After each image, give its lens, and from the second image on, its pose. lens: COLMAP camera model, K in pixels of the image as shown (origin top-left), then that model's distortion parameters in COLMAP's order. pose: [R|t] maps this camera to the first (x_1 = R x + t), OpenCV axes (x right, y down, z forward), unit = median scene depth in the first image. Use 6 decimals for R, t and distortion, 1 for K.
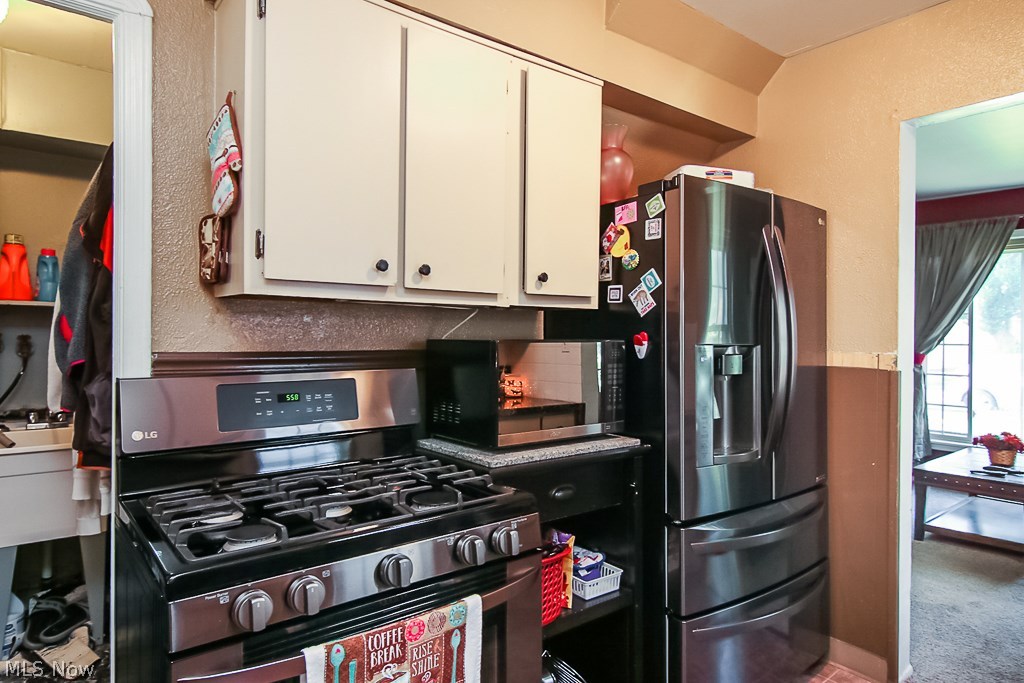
lens RADIAL K [[615.4, 0, 507.4], [0, 615.4, 337.2], [0, 0, 1]] dist [0.021937, -0.004934]
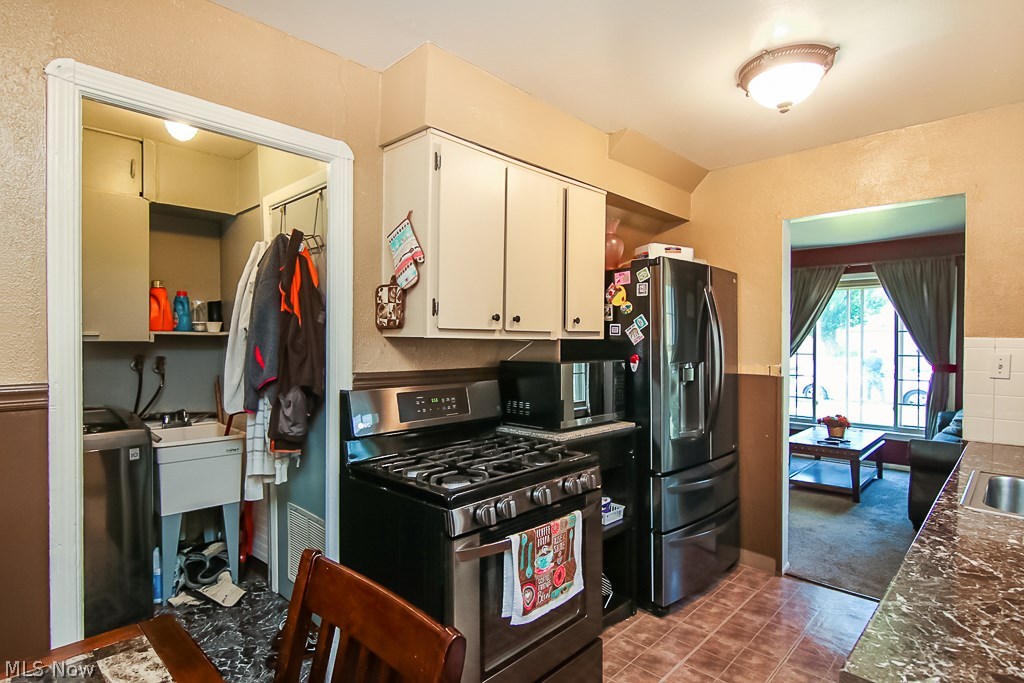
lens RADIAL K [[527.1, 0, 513.1], [0, 527.1, 345.6], [0, 0, 1]] dist [0.014958, -0.000129]
pose [[0.991052, -0.004366, 0.133405, -0.251949], [0.004057, 0.999988, 0.002586, -0.033993], [-0.133415, -0.002021, 0.991058, -0.272573]]
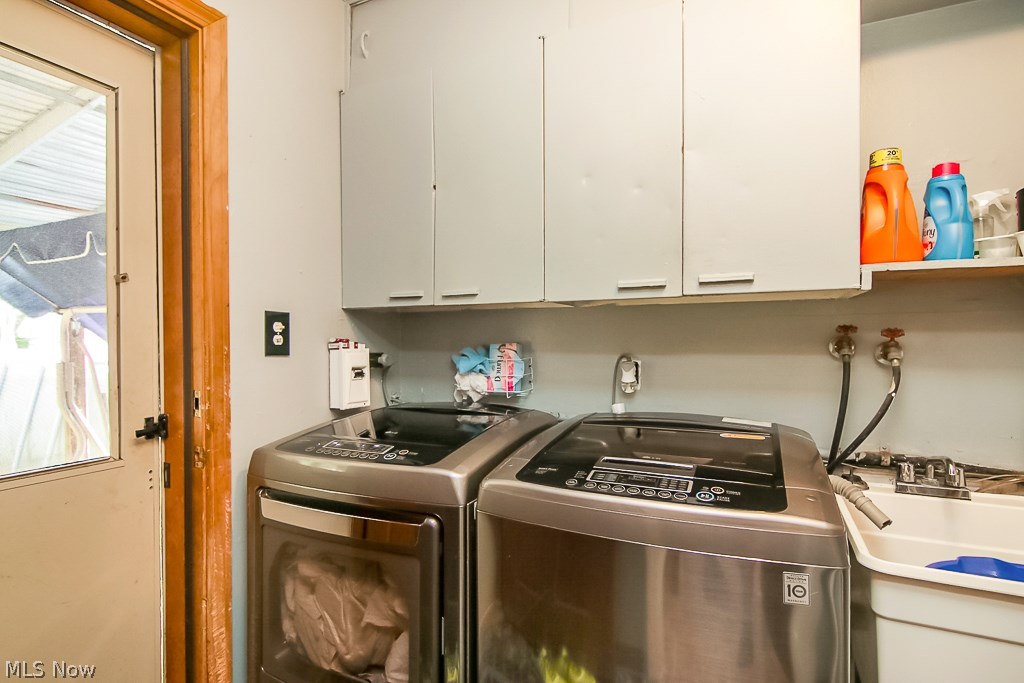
lens RADIAL K [[527.1, 0, 509.2], [0, 527.1, 342.6], [0, 0, 1]] dist [0.014958, -0.000129]
pose [[0.444555, -0.002151, -0.895749, -0.650637], [0.000774, 0.999998, -0.002018, 0.014157], [0.895751, 0.000204, 0.444555, 0.608887]]
